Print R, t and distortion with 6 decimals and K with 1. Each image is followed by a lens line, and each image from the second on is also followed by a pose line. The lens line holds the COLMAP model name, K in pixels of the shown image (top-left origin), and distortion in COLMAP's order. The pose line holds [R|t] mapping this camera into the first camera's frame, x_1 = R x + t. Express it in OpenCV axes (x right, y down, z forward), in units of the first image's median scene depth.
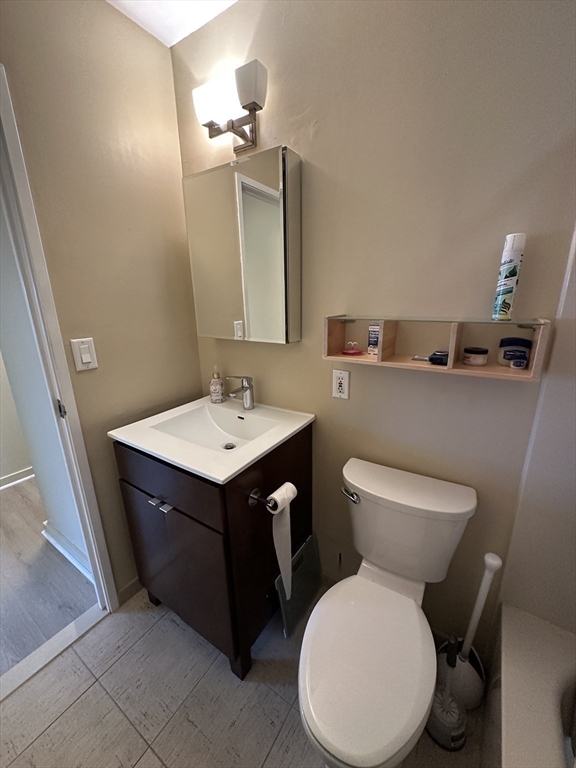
lens RADIAL K [[307.6, 0, 288.0], [0, 307.6, 384.0], [0, 0, 1]] dist [-0.000989, -0.000189]
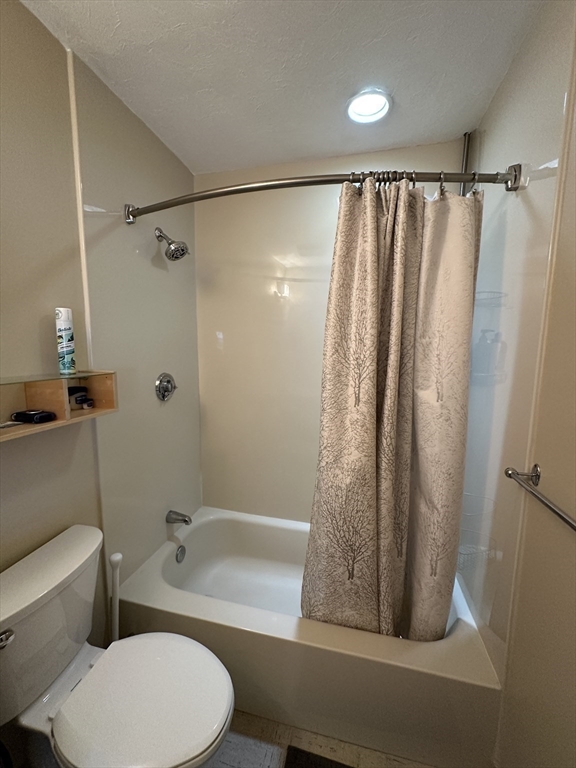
lens RADIAL K [[307.6, 0, 288.0], [0, 307.6, 384.0], [0, 0, 1]] dist [-0.000989, -0.000189]
pose [[-0.358265, -0.089301, 0.929339, -0.618582], [0.254013, 0.948541, 0.189070, -0.145744], [-0.898400, 0.303802, -0.317146, 0.497046]]
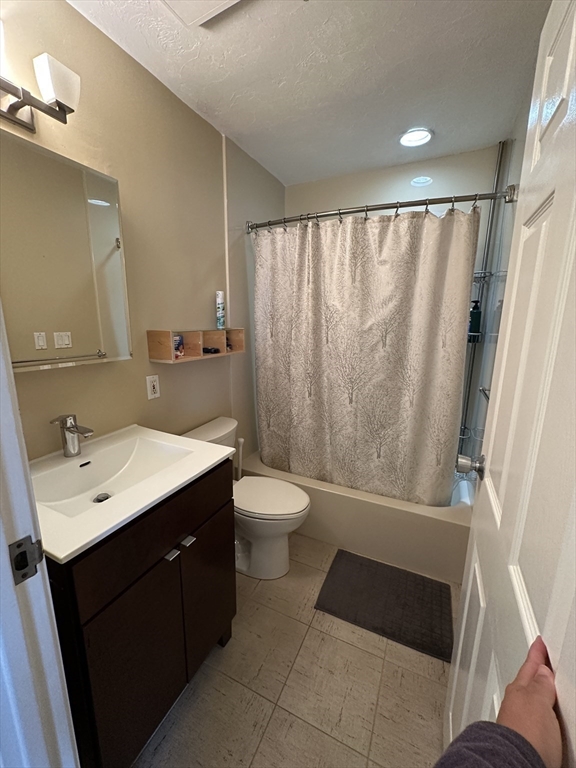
lens RADIAL K [[307.6, 0, 288.0], [0, 307.6, 384.0], [0, 0, 1]] dist [-0.000989, -0.000189]
pose [[-0.138774, -0.185103, 0.972871, -1.268013], [0.265018, 0.939606, 0.216577, -0.153746], [-0.954205, 0.287883, -0.081337, 0.678988]]
